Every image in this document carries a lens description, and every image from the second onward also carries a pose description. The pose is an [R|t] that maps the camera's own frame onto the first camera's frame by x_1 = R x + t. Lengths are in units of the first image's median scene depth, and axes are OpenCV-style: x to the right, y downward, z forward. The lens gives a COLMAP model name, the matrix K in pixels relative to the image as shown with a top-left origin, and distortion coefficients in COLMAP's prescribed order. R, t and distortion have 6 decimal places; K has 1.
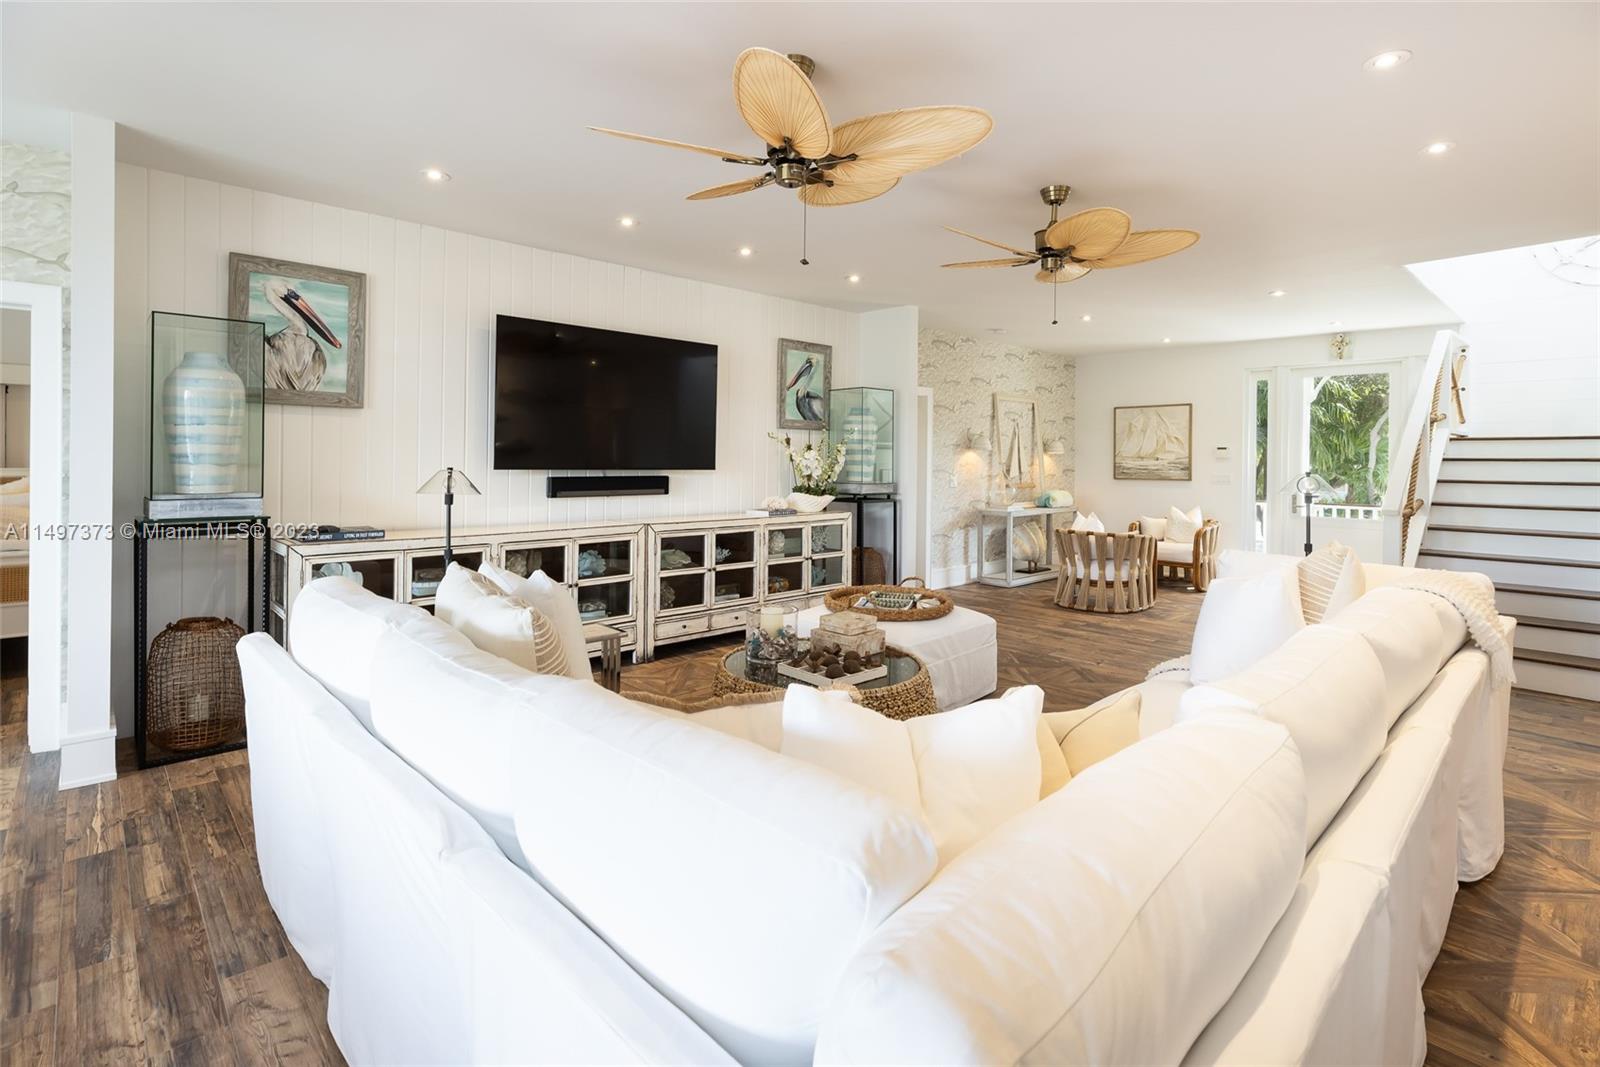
lens RADIAL K [[764.8, 0, 807.1], [0, 764.8, 462.8], [0, 0, 1]] dist [0.007573, -0.001148]
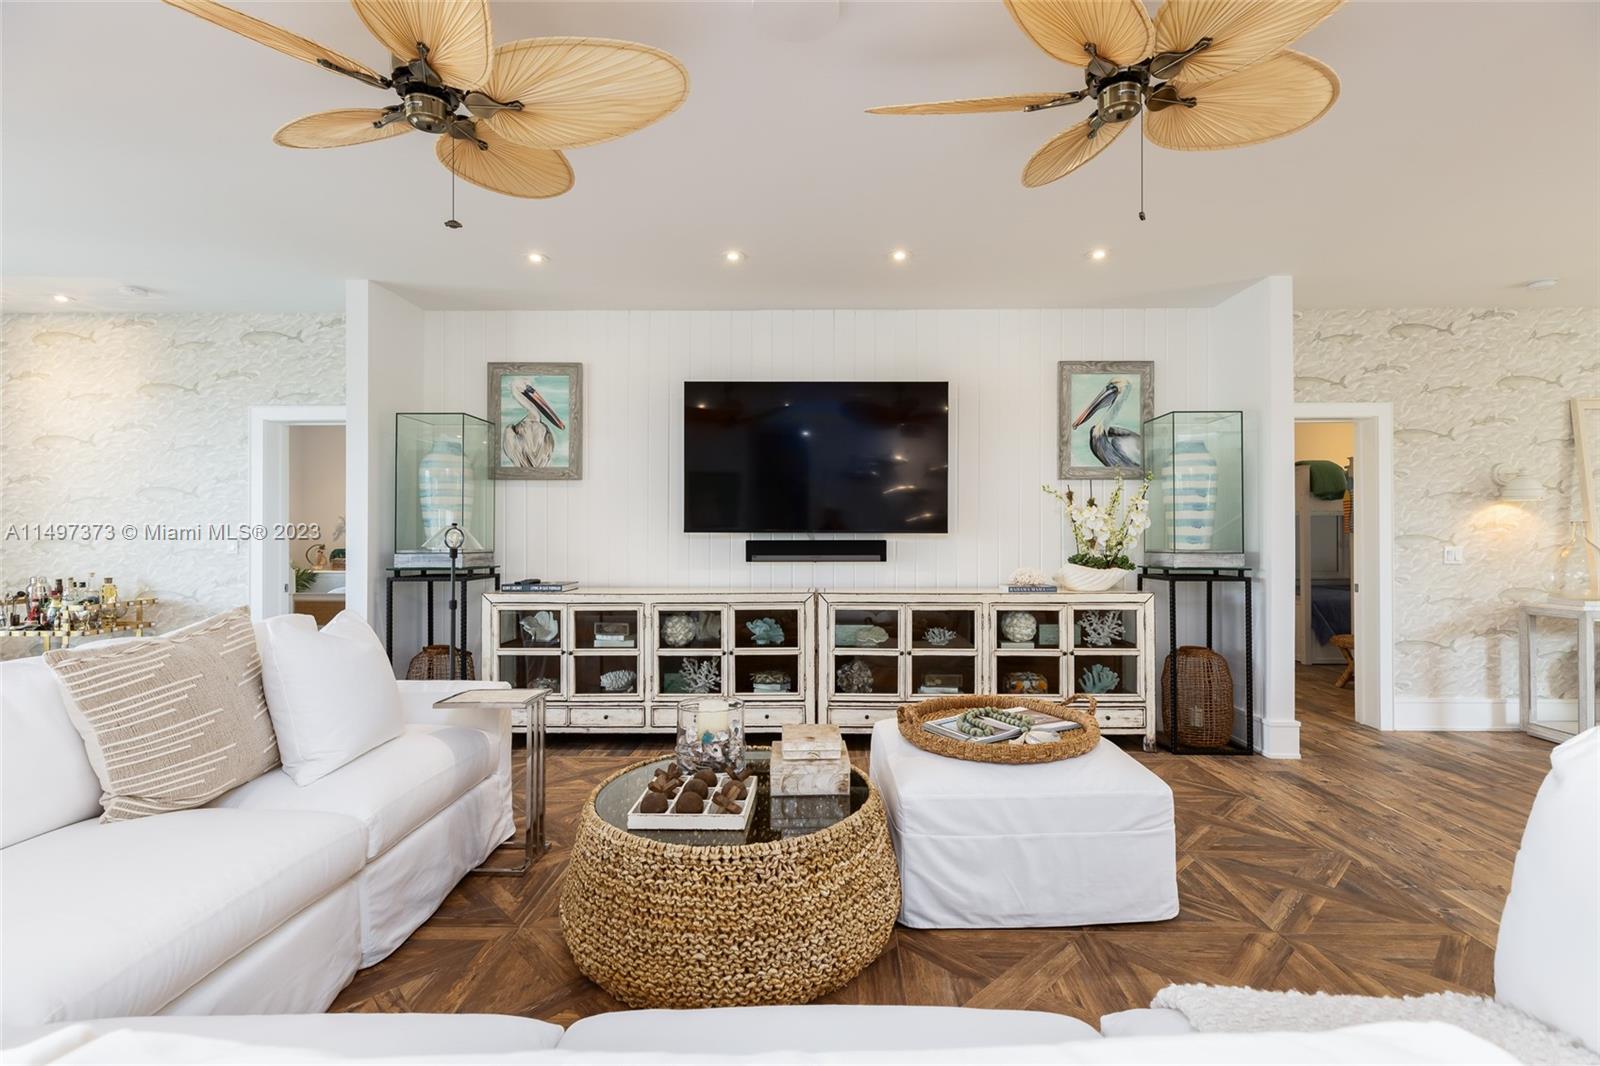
lens RADIAL K [[816.9, 0, 810.5], [0, 816.9, 521.6], [0, 0, 1]] dist [0.001043, -0.000071]
pose [[0.716302, -0.021497, -0.697459, 0.386359], [0.003809, 0.999631, -0.026899, 0.019485], [0.697780, 0.016611, 0.716119, 0.270542]]
